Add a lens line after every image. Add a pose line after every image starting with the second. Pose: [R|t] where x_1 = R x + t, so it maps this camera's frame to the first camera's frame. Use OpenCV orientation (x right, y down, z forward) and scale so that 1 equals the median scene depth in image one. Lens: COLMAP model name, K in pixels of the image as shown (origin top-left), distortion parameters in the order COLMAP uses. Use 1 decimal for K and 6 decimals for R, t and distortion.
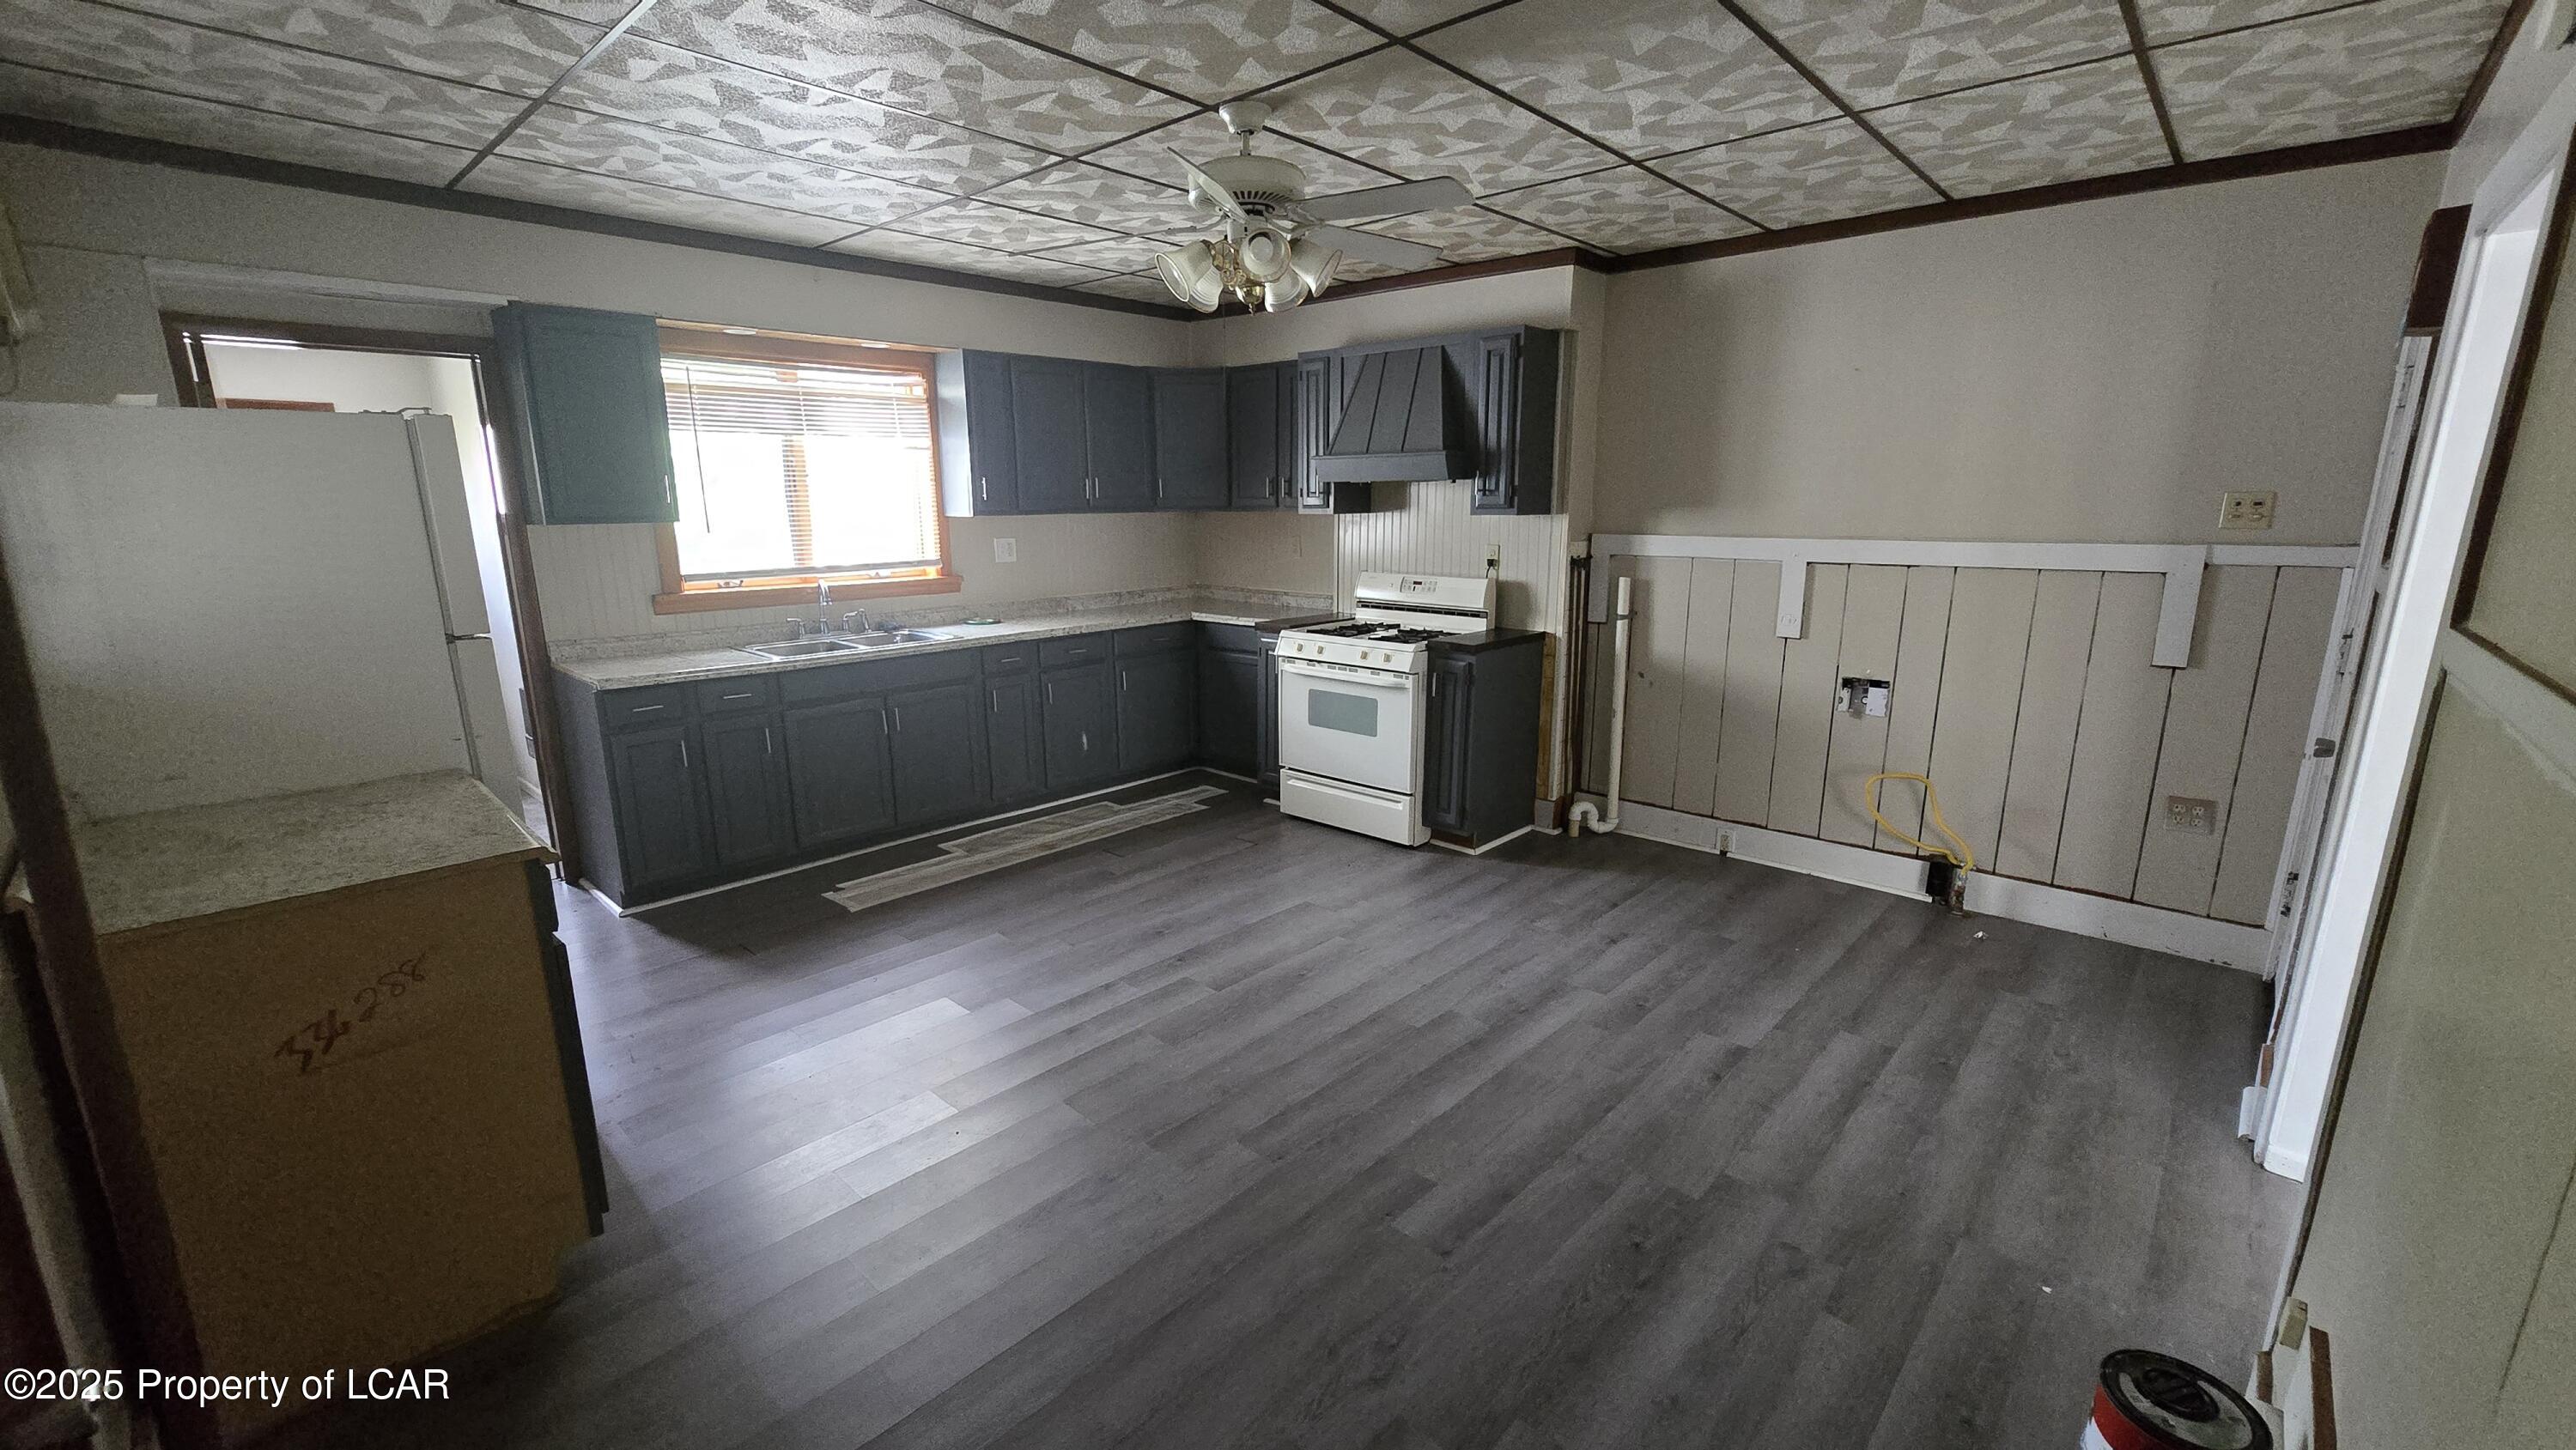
lens RADIAL K [[1057.0, 0, 1285.4], [0, 1057.0, 728.4], [0, 0, 1]] dist [-0.003643, 0.000299]
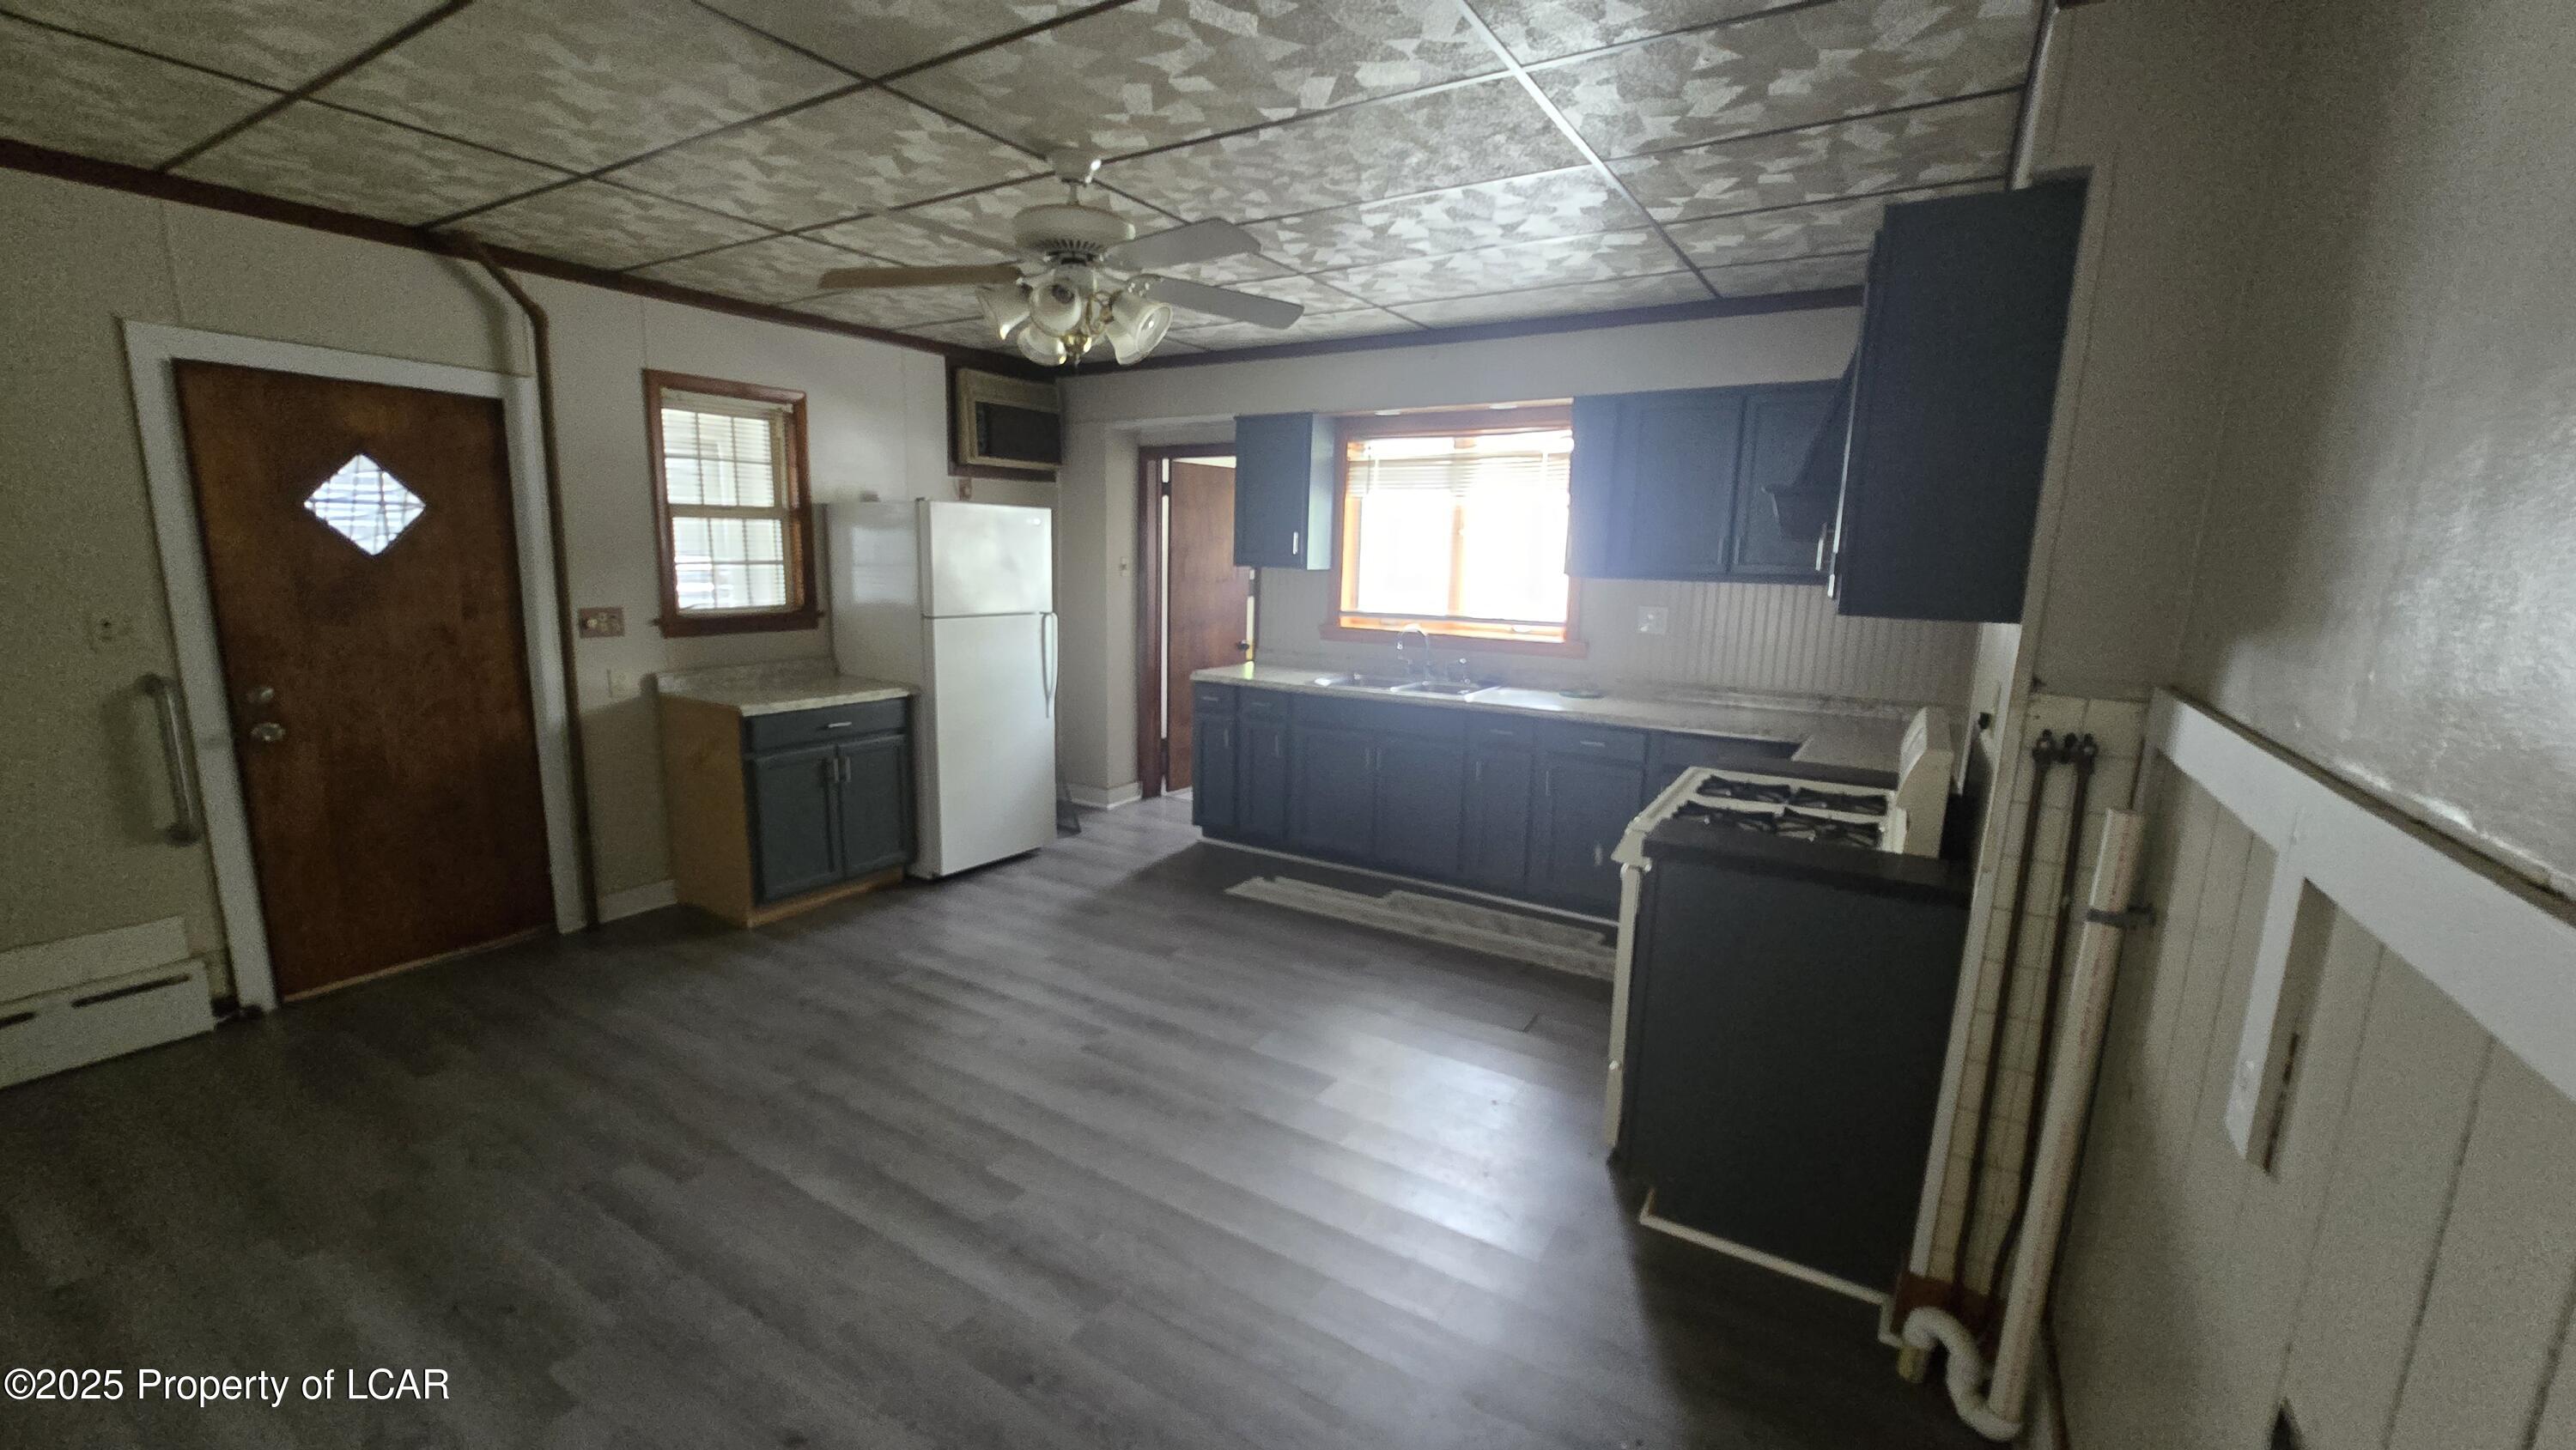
lens RADIAL K [[1057.0, 0, 1273.0], [0, 1057.0, 737.7], [0, 0, 1]] dist [-0.003643, 0.000299]
pose [[0.175960, 0.187842, -0.966309, 0.653004], [-0.232848, 0.961711, 0.144548, -0.162340], [0.956462, 0.199568, 0.212961, 0.684774]]
